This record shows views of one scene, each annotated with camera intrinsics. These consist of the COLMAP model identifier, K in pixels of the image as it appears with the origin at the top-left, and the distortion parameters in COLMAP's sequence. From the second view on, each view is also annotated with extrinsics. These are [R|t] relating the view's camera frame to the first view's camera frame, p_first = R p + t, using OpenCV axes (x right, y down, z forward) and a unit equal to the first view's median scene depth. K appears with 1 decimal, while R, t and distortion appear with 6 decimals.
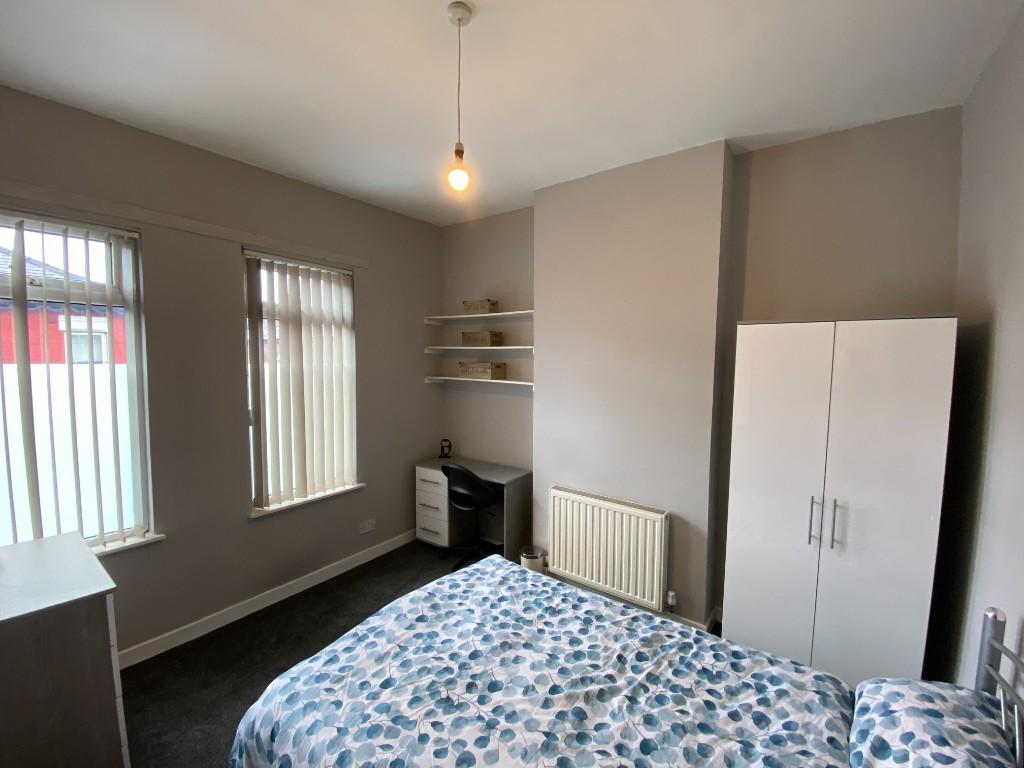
lens RADIAL K [[417.8, 0, 509.6], [0, 417.8, 384.6], [0, 0, 1]] dist [-0.000675, -0.000063]
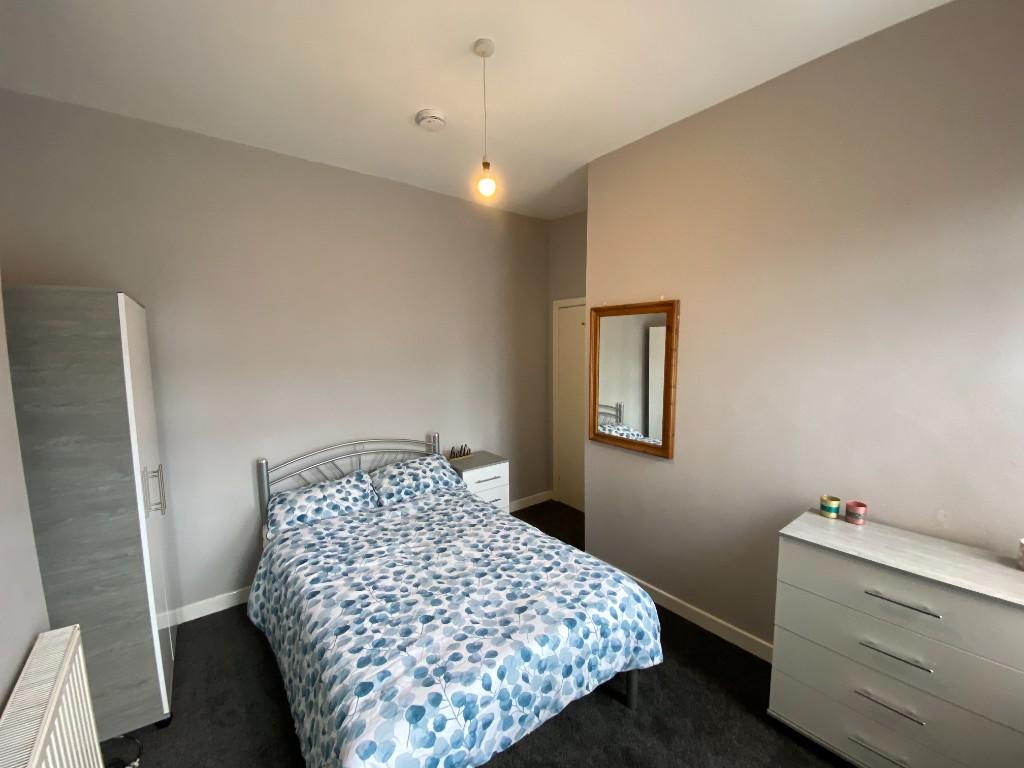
lens RADIAL K [[417.8, 0, 514.0], [0, 417.8, 384.2], [0, 0, 1]] dist [-0.000675, -0.000063]
pose [[-0.965029, -0.019405, 0.261425, -0.468206], [0.021899, 0.987803, 0.154160, -0.102032], [-0.261228, 0.154494, -0.952834, 1.976788]]
